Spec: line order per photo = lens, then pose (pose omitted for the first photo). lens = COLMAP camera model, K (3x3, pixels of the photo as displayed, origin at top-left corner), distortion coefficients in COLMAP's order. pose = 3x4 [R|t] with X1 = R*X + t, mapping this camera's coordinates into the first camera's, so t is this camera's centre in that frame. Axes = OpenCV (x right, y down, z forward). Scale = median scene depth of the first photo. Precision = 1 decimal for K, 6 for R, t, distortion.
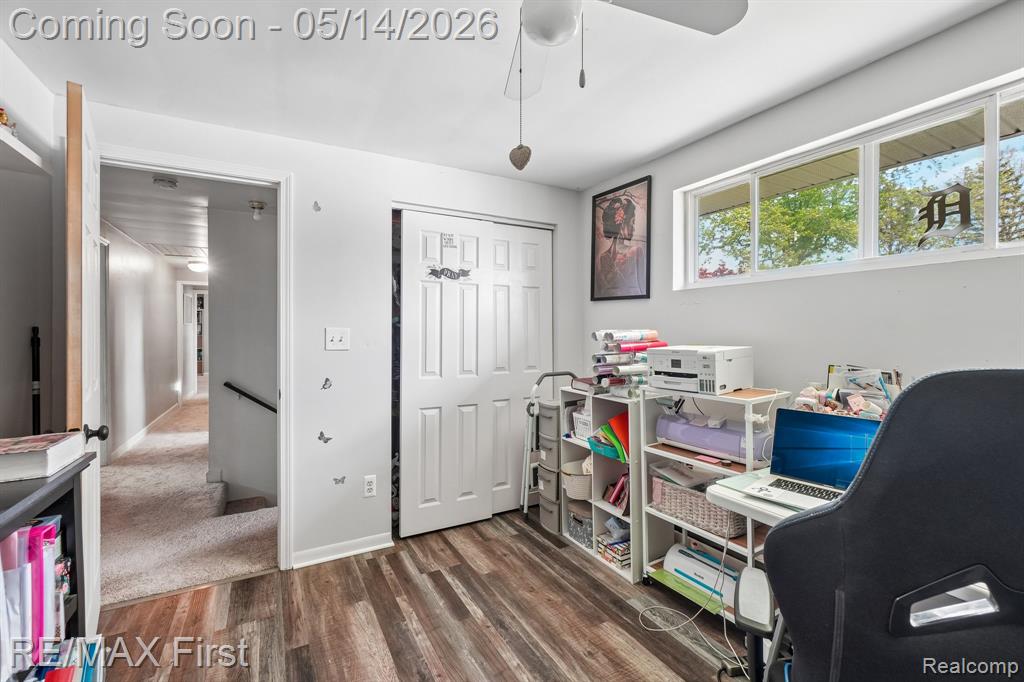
lens RADIAL K [[445.5, 0, 514.3], [0, 445.5, 335.2], [0, 0, 1]] dist [-0.002231, 0.001380]
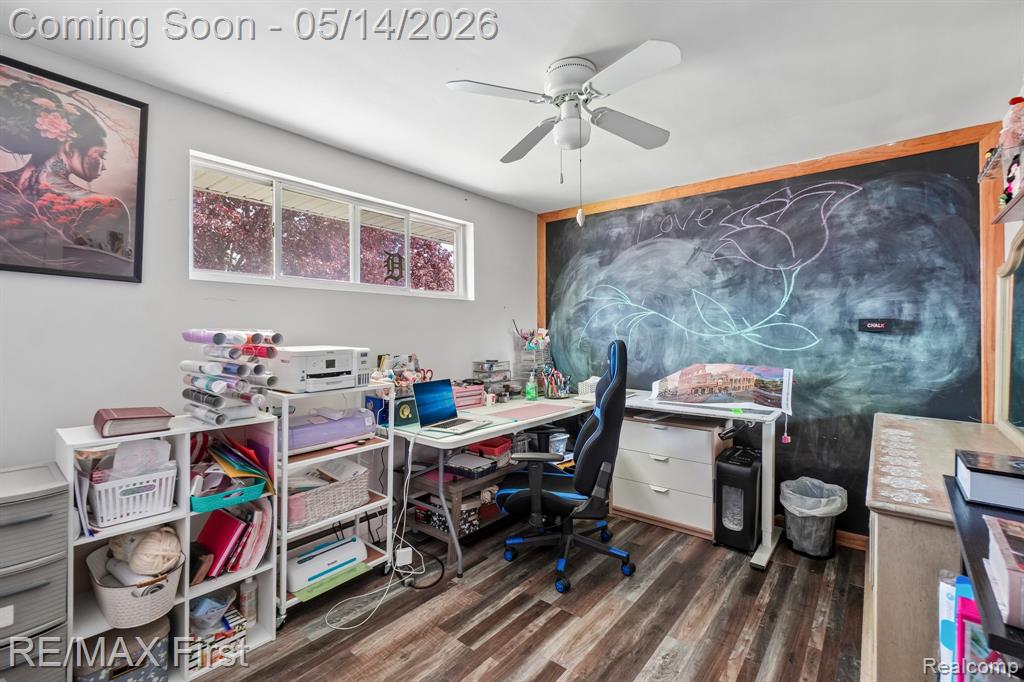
lens RADIAL K [[445.5, 0, 515.0], [0, 445.5, 337.0], [0, 0, 1]] dist [-0.002231, 0.001380]
pose [[-0.362382, -0.007290, 0.932001, -0.696268], [0.007897, 0.999909, 0.010892, -0.004378], [-0.931996, 0.011307, -0.362292, 0.931694]]
